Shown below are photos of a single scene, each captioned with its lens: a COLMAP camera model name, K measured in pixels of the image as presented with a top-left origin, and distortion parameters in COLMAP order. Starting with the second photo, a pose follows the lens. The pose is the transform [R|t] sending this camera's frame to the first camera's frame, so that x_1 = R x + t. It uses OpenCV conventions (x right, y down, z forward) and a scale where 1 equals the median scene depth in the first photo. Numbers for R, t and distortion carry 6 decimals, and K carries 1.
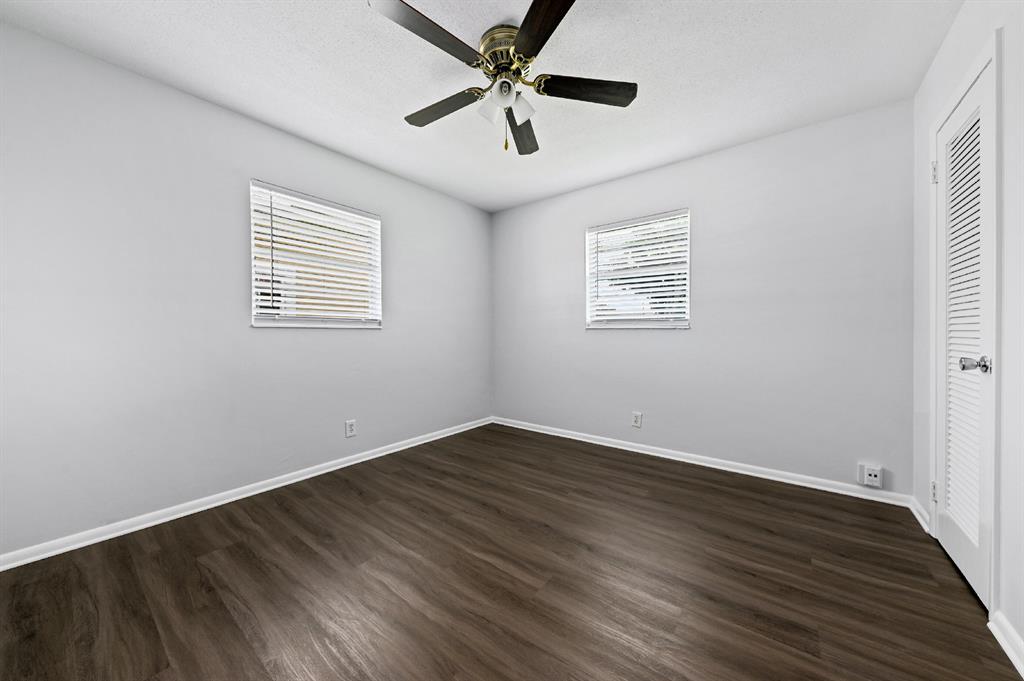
lens RADIAL K [[356.8, 0, 528.8], [0, 356.8, 341.4], [0, 0, 1]] dist [0.001112, 0.000023]
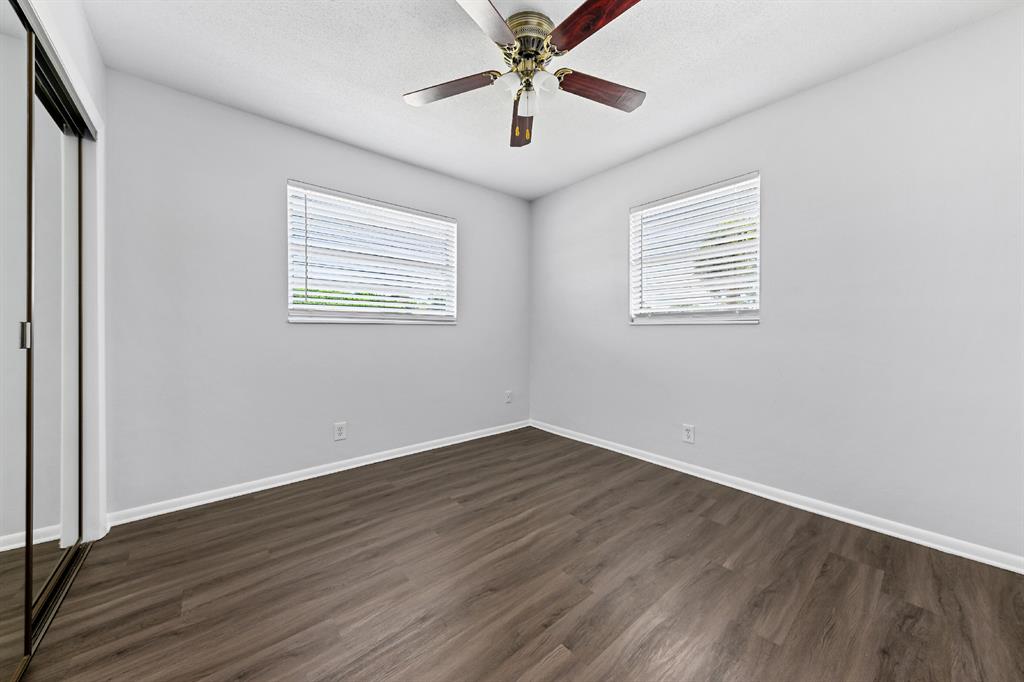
lens RADIAL K [[356.8, 0, 521.3], [0, 356.8, 335.6], [0, 0, 1]] dist [0.001112, 0.000023]
pose [[0.977521, 0.008585, -0.210665, 0.078977], [-0.009959, 0.999935, -0.005465, -0.002175], [0.210604, 0.007440, 0.977543, 0.099592]]
